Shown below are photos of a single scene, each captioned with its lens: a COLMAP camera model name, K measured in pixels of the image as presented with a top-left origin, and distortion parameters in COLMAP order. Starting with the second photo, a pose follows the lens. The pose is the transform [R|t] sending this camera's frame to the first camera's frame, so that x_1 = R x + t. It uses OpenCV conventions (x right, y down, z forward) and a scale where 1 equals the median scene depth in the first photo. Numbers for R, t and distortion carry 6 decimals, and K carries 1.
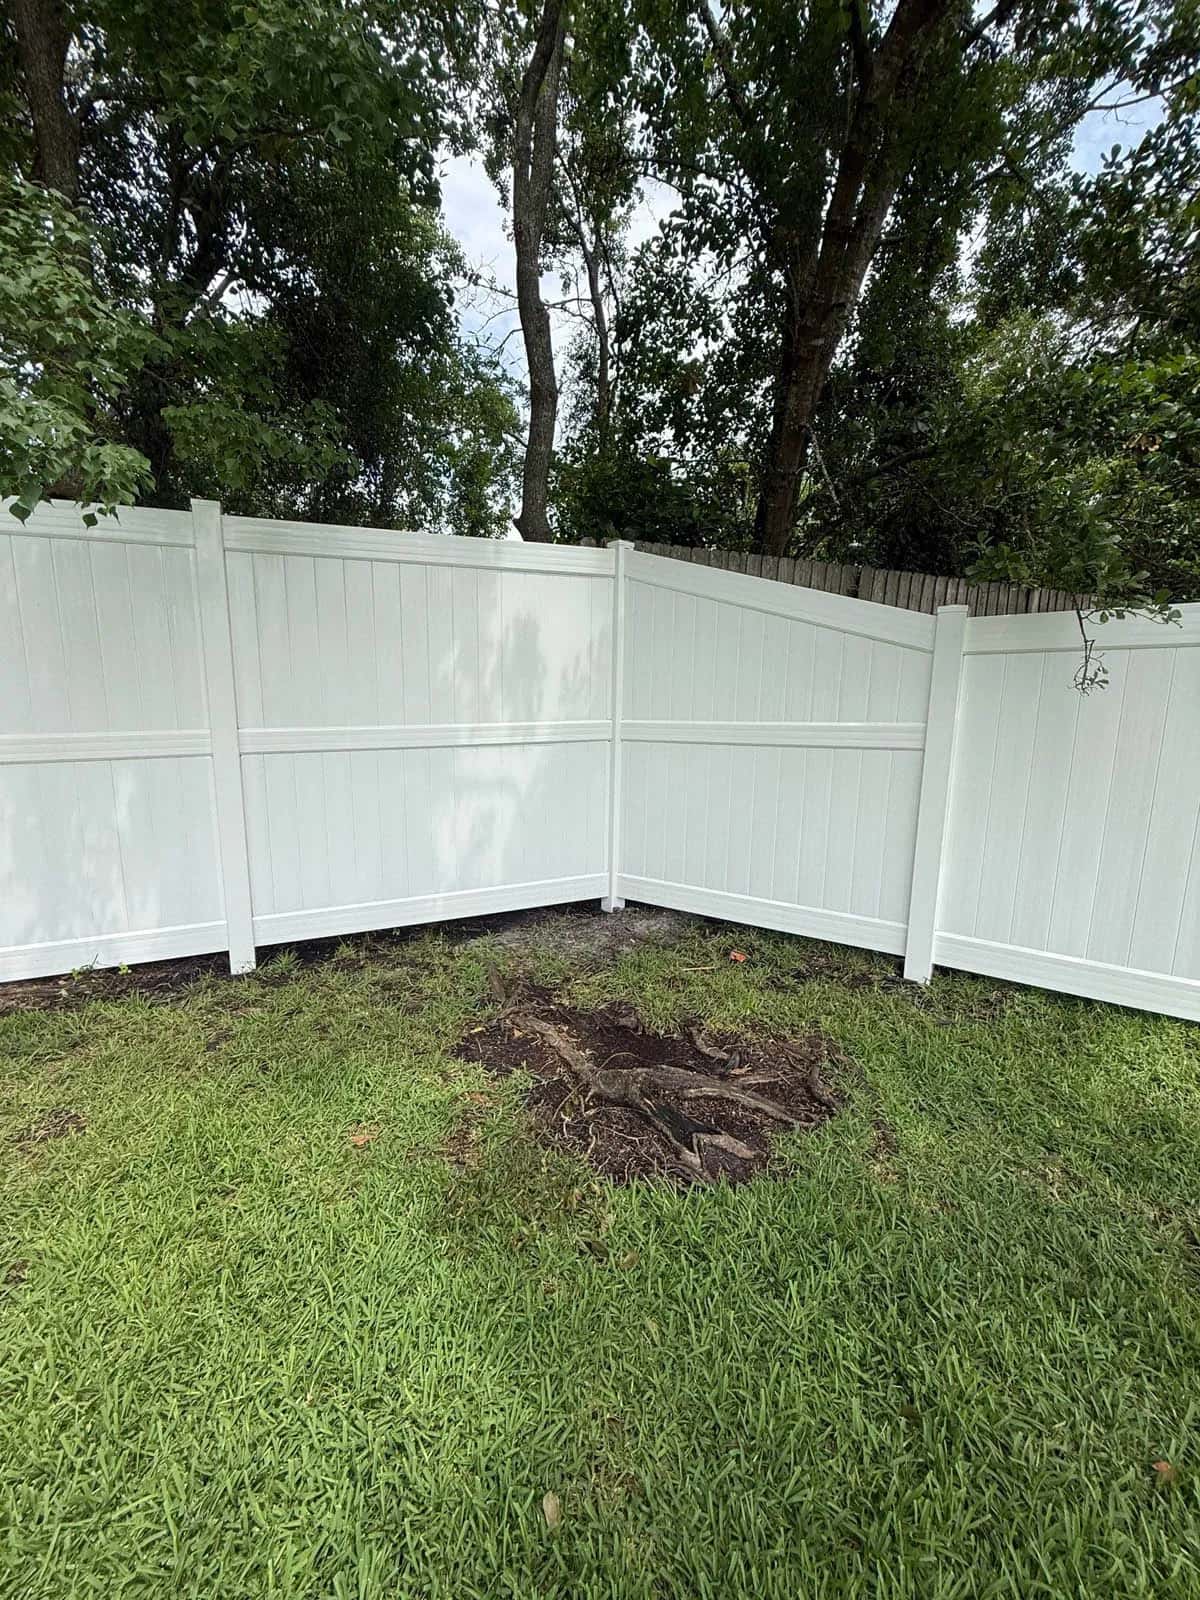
lens RADIAL K [[652.3, 0, 598.1], [0, 652.3, 795.5], [0, 0, 1]] dist [-0.000325, -0.000157]
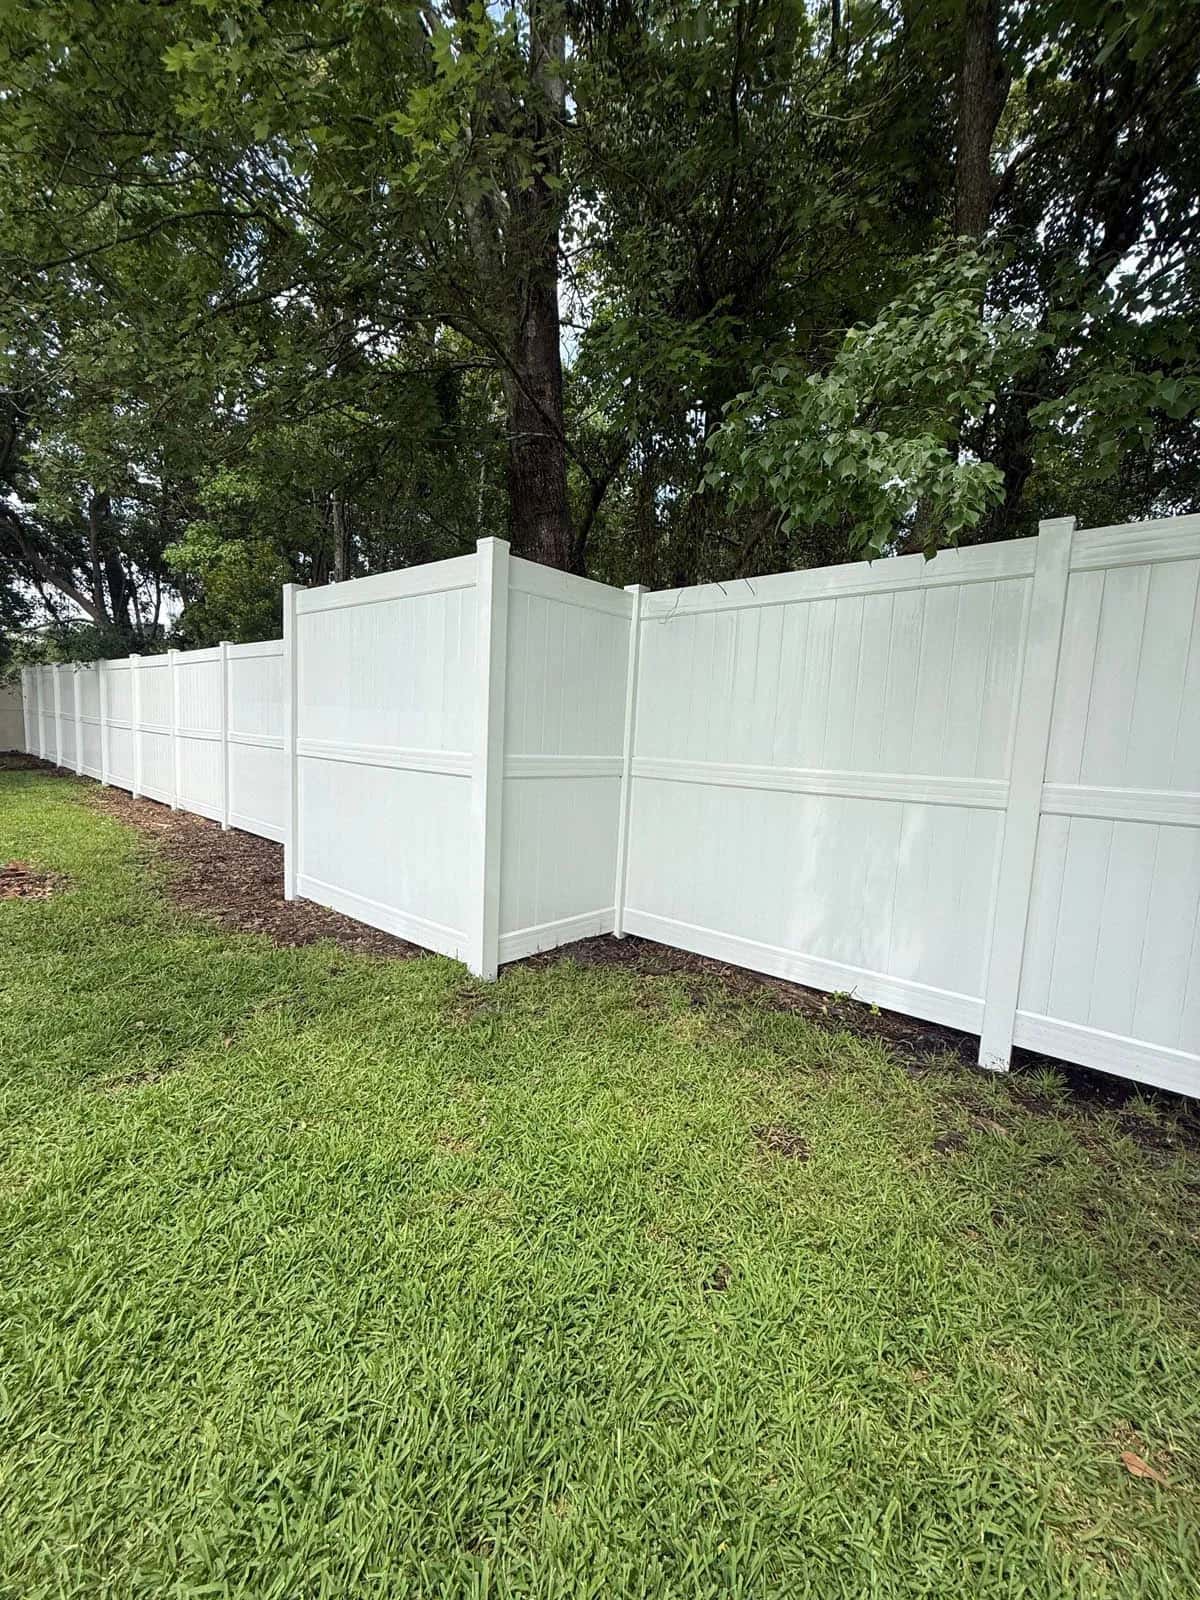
lens RADIAL K [[652.3, 0, 600.1], [0, 652.3, 796.4], [0, 0, 1]] dist [-0.000325, -0.000157]
pose [[0.459628, 0.105803, -0.881787, -0.076714], [-0.182927, 0.982867, 0.022581, -0.000980], [0.869068, 0.150924, 0.471108, 0.117800]]
